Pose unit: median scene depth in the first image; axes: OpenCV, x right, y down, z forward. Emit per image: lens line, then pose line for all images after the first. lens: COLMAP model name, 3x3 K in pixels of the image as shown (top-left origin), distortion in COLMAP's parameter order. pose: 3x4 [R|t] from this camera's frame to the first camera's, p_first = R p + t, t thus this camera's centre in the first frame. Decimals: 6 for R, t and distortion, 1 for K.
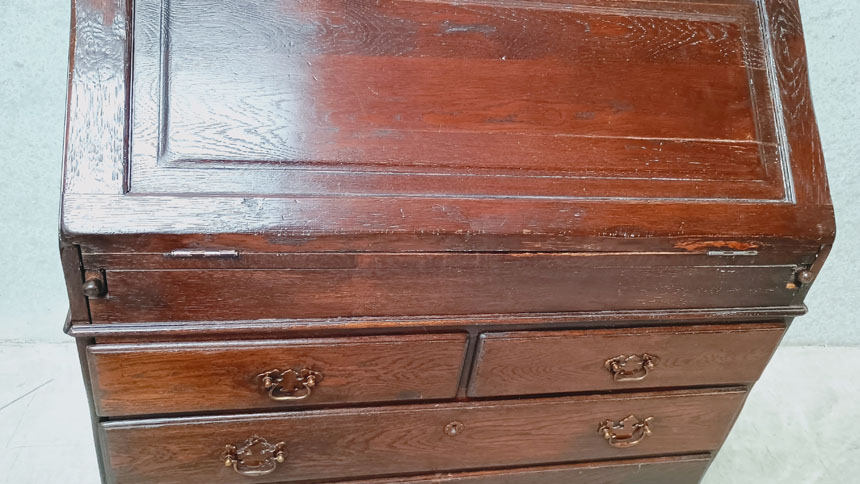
lens RADIAL K [[776.4, 0, 423.8], [0, 776.4, 239.7], [0, 0, 1]] dist [0.059962, -0.082355]
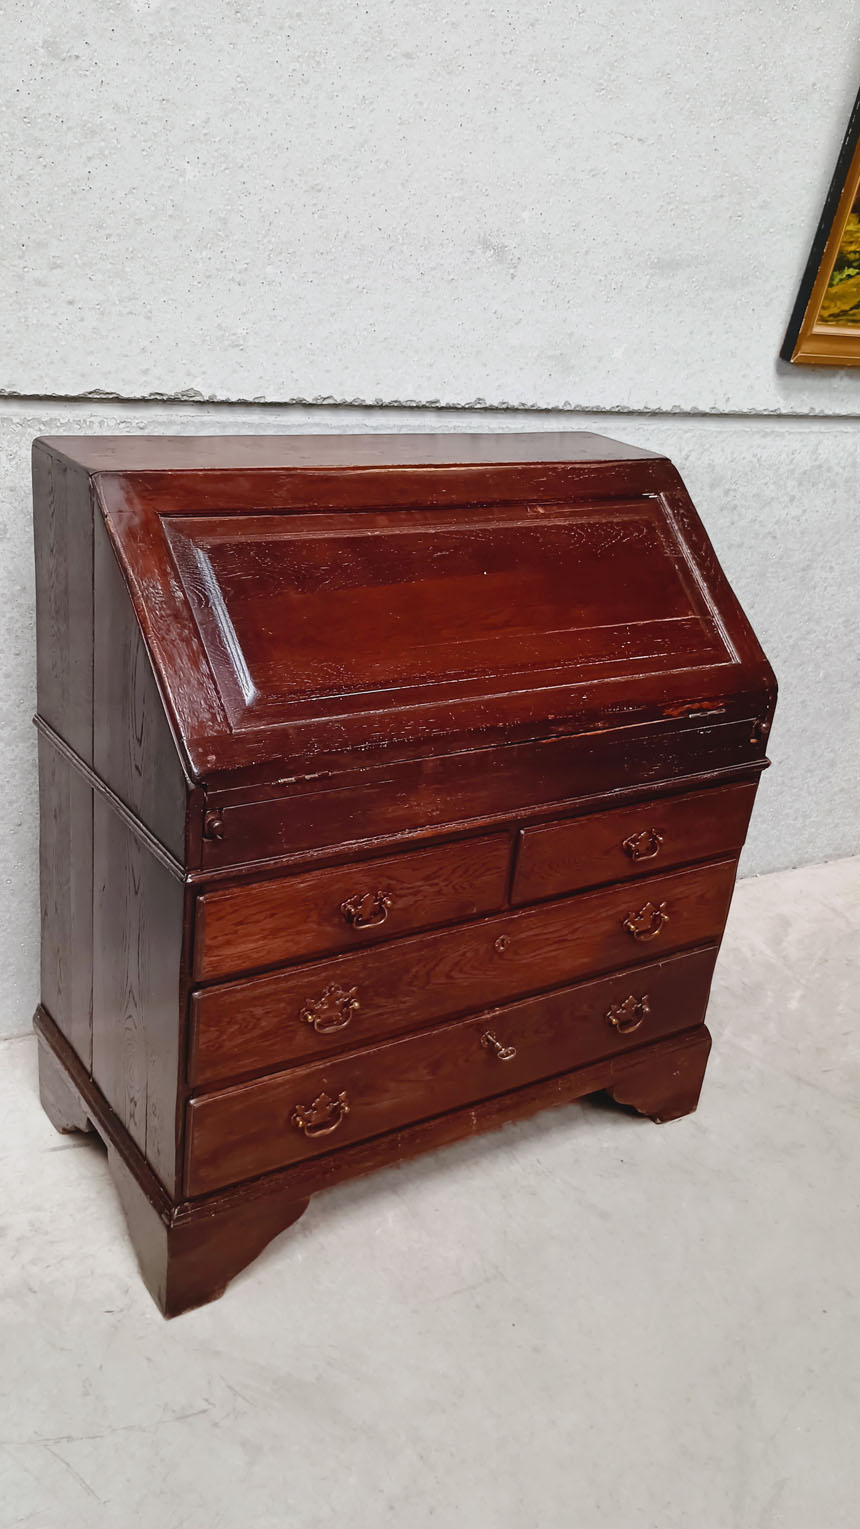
lens RADIAL K [[1377.1, 0, 430.0], [0, 1377.1, 764.5], [0, 0, 1]] dist [0.062780, -0.092437]
pose [[0.923844, -0.186755, 0.334117, -0.637466], [0.237092, 0.964480, -0.116471, 0.222418], [-0.300497, 0.186818, 0.935308, -0.703125]]
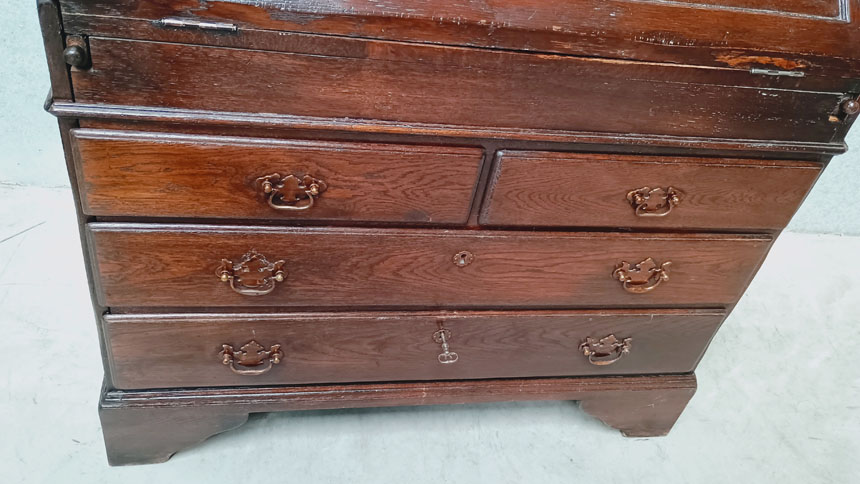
lens RADIAL K [[774.6, 0, 430.0], [0, 774.6, 242.0], [0, 0, 1]] dist [0.062780, -0.092437]
pose [[0.999055, 0.043101, 0.005626, -0.008422], [-0.043452, 0.993756, 0.102763, 0.137692], [-0.001162, -0.102911, 0.994690, 0.068014]]
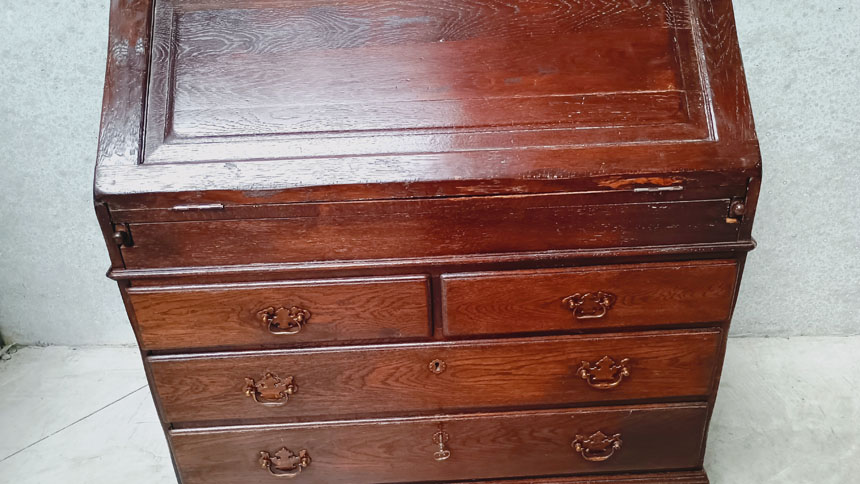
lens RADIAL K [[774.6, 0, 430.0], [0, 774.6, 242.0], [0, 0, 1]] dist [0.062780, -0.092437]
pose [[0.973152, -0.063965, -0.221097, 0.318740], [0.044260, 0.994686, -0.092960, 0.180050], [0.225868, 0.080678, 0.970811, -0.139664]]
